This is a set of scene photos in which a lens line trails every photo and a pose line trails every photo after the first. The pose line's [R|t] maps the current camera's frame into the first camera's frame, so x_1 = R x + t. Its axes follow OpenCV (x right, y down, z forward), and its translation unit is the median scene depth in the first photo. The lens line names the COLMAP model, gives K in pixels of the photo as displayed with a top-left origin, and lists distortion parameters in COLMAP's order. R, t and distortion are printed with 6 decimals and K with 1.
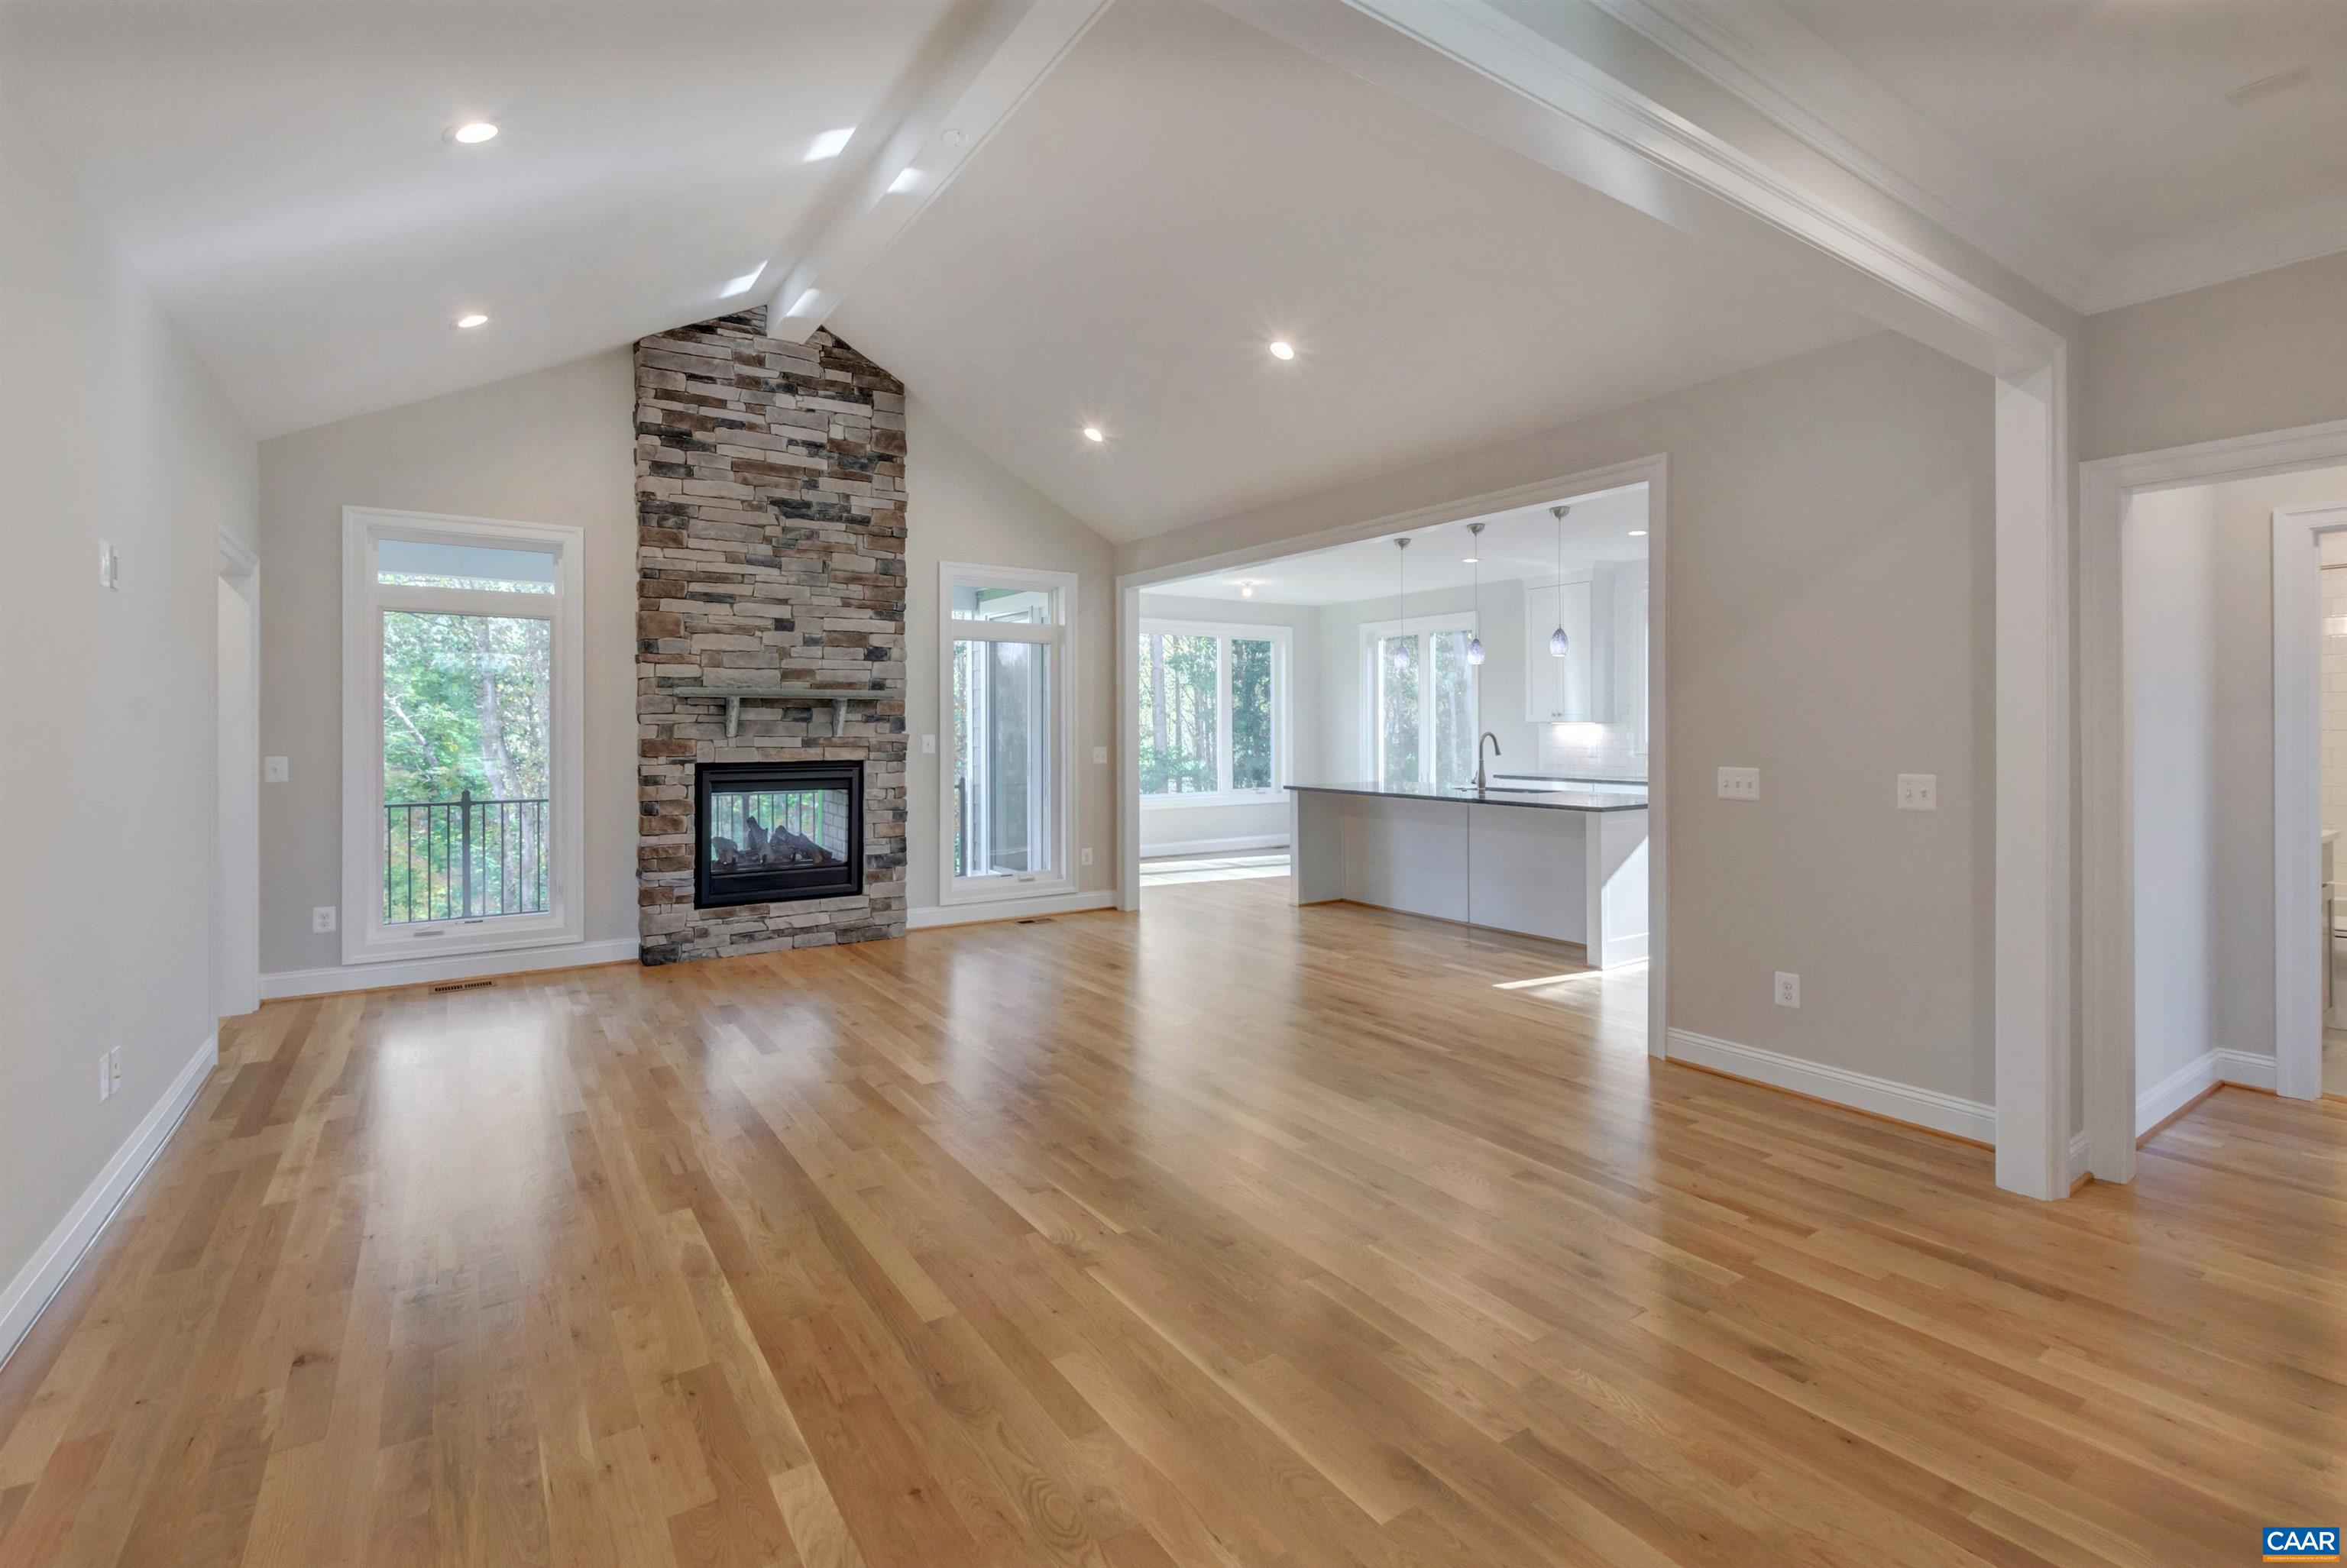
lens RADIAL K [[1018.3, 0, 1170.5], [0, 1018.3, 734.7], [0, 0, 1]] dist [0.004747, 0.000016]
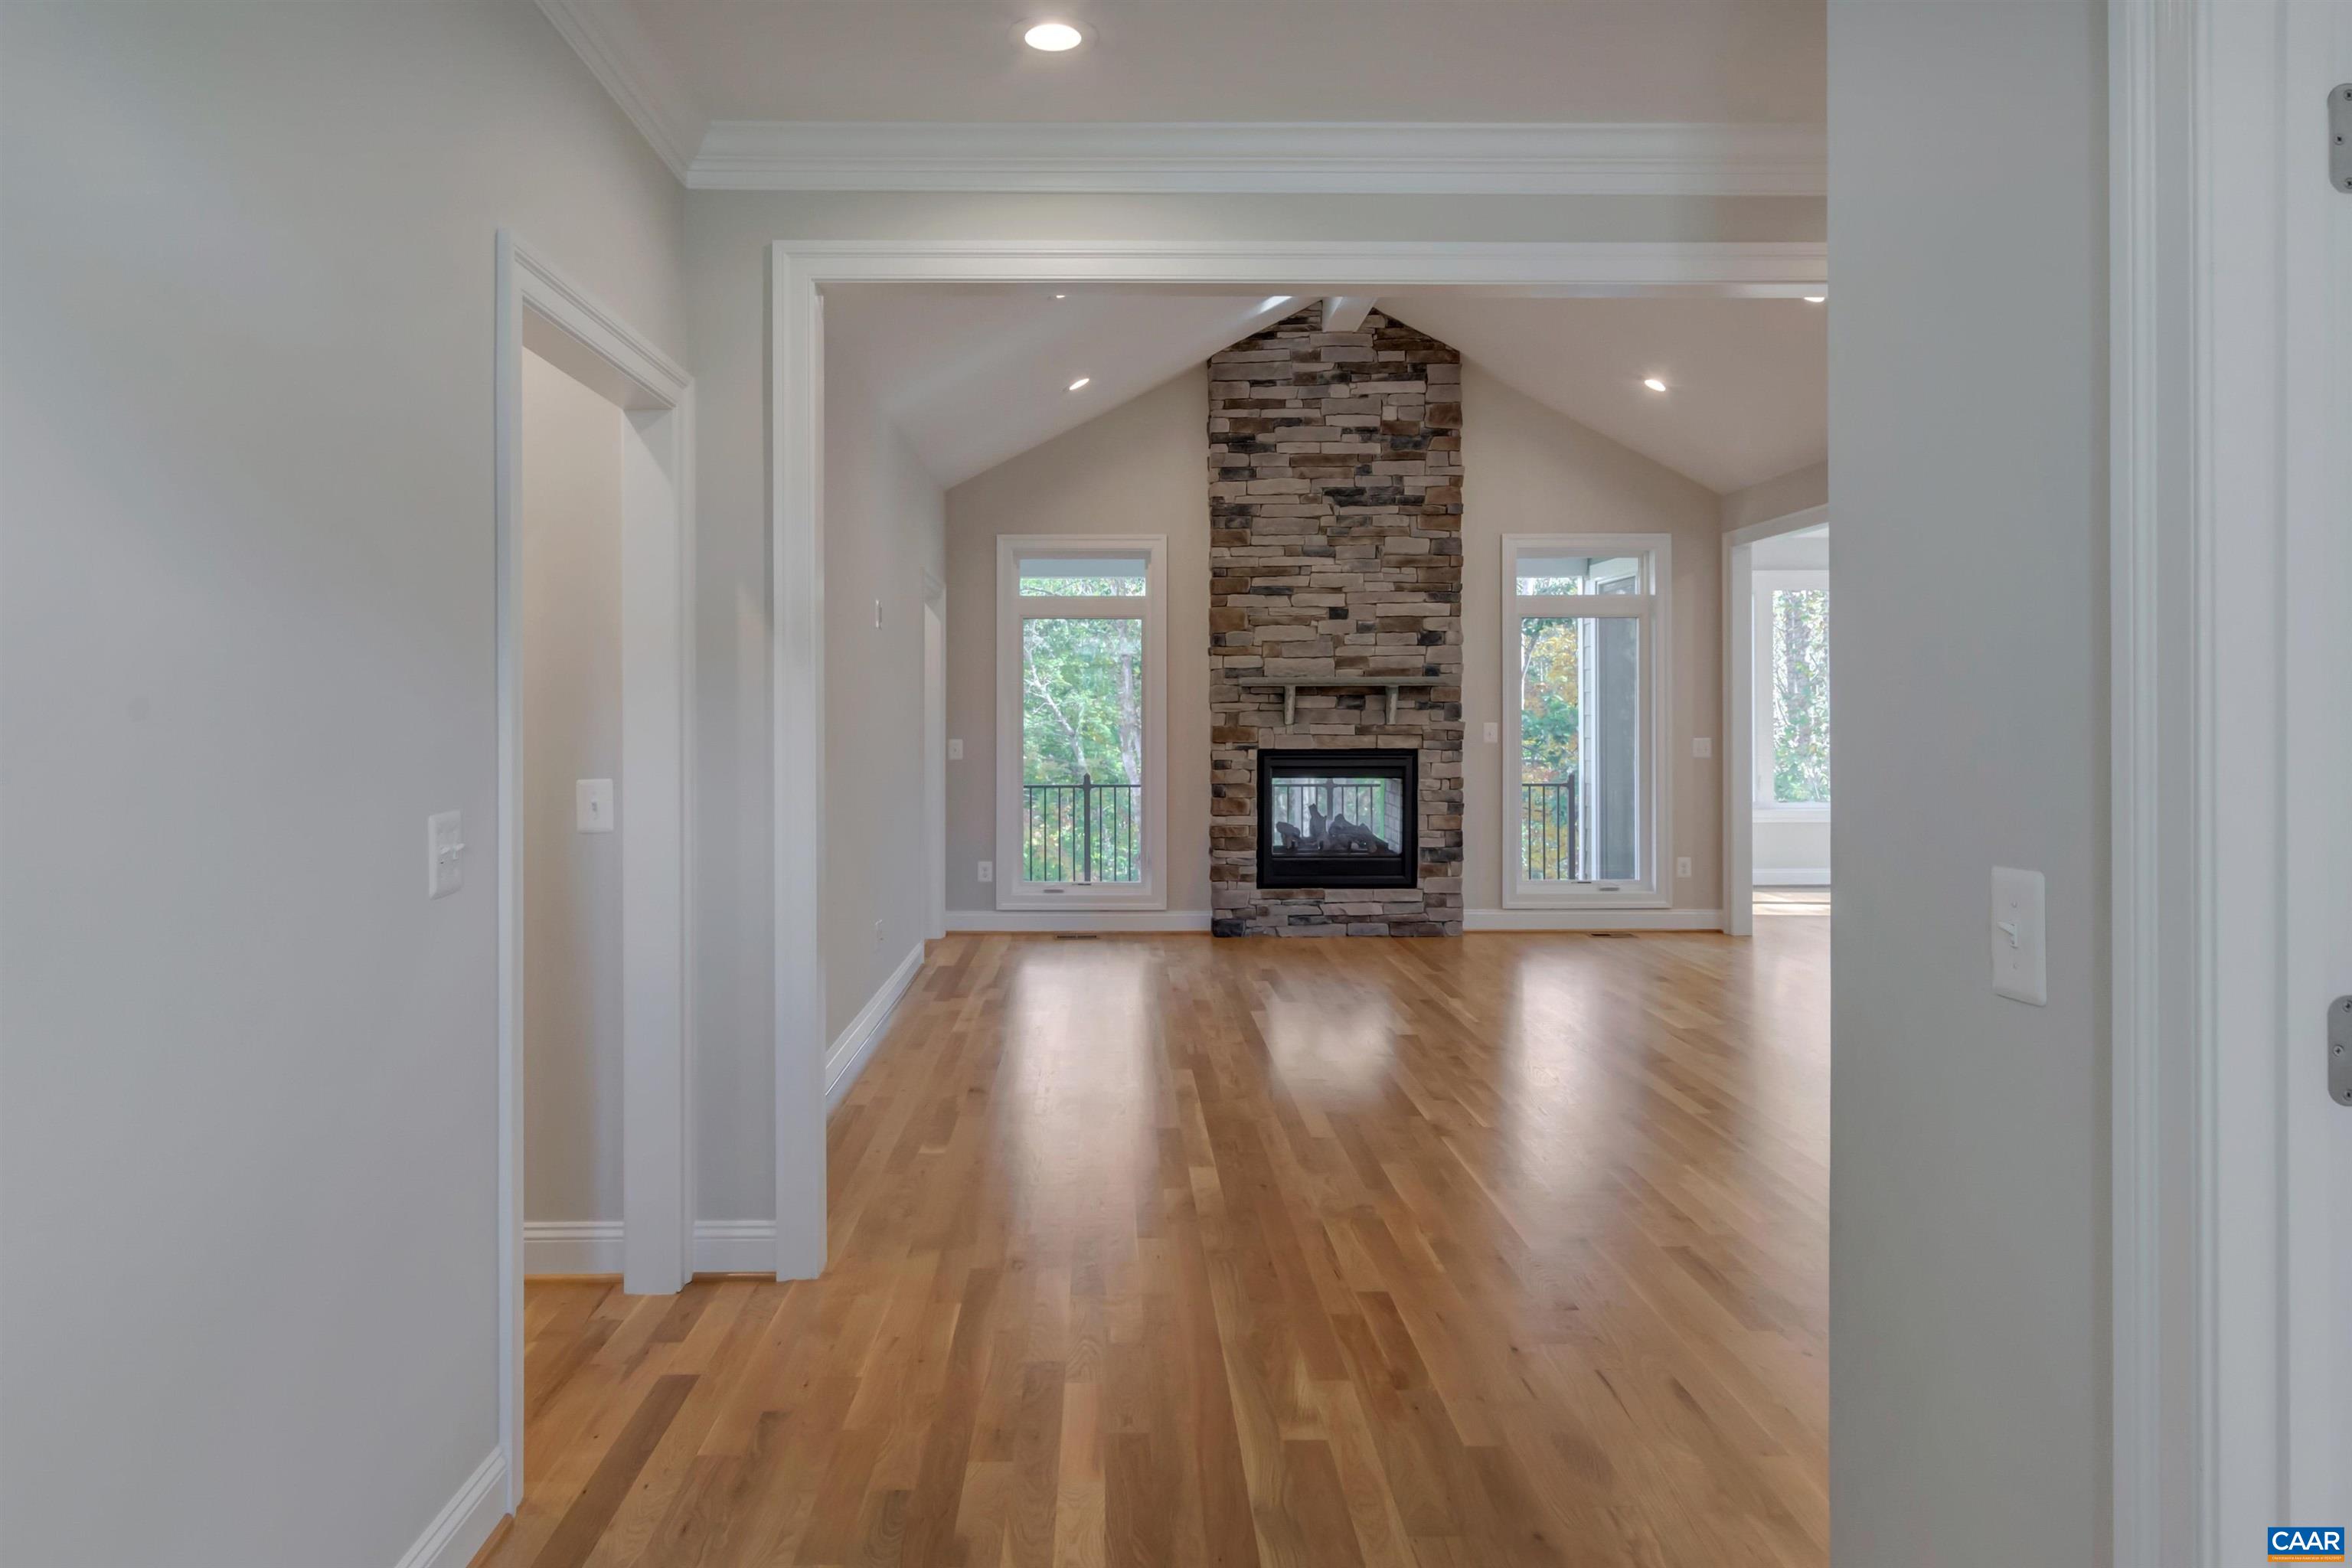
lens RADIAL K [[1472.7, 0, 1172.8], [0, 1472.7, 720.9], [0, 0, 1]] dist [0.001336, -0.000032]
pose [[0.843543, -0.000173, -0.537062, 0.264553], [-0.001296, 0.999996, -0.002359, 0.002287], [0.537061, 0.002686, 0.843539, -0.314834]]
